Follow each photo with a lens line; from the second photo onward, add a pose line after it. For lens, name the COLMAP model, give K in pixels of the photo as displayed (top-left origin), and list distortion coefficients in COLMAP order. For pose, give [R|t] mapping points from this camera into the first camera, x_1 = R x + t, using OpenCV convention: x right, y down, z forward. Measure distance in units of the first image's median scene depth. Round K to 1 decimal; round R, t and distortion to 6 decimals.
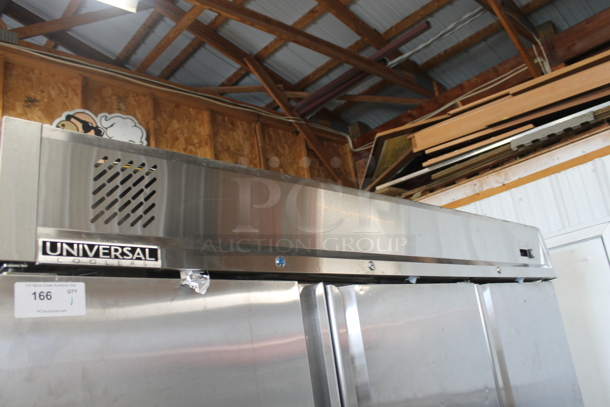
lens RADIAL K [[522.7, 0, 305.0], [0, 522.7, 203.5], [0, 0, 1]] dist [-0.173304, 0.162781]
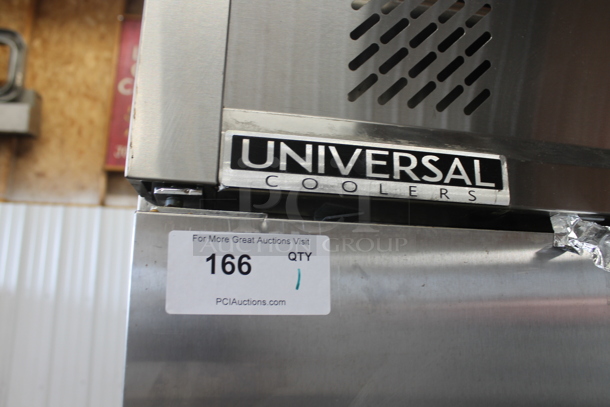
lens RADIAL K [[522.7, 0, 305.0], [0, 522.7, 203.5], [0, 0, 1]] dist [-0.173304, 0.162781]
pose [[0.849173, 0.029018, -0.527317, -0.210321], [0.028939, 0.994432, 0.101326, 0.079202], [0.527322, -0.101303, 0.843605, 0.586296]]
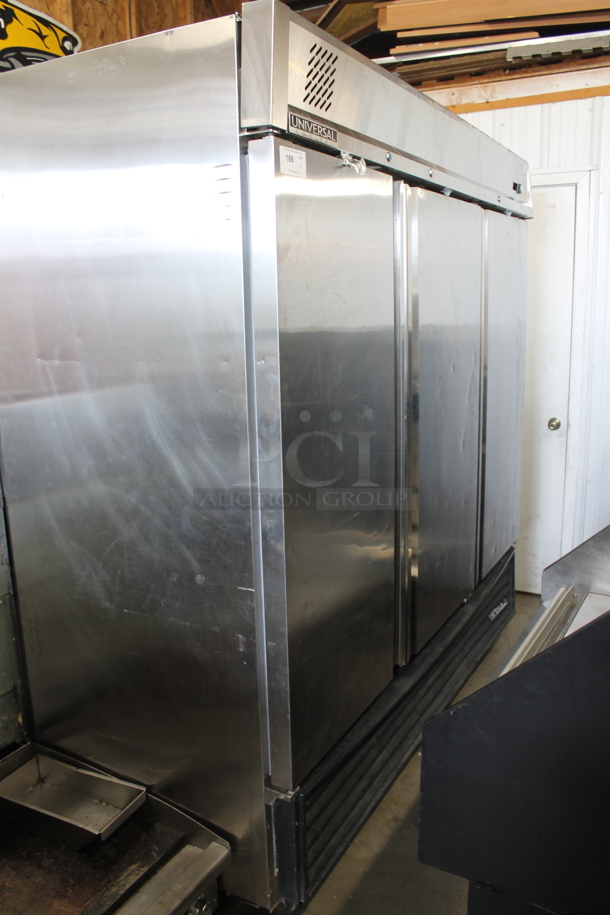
lens RADIAL K [[784.1, 0, 305.0], [0, 784.1, 457.5], [0, 0, 1]] dist [-0.173304, 0.162781]
pose [[0.946748, 0.046895, 0.318543, -0.941282], [-0.188454, 0.882877, 0.430132, 0.005470], [-0.261063, -0.467257, 0.844699, -0.907675]]
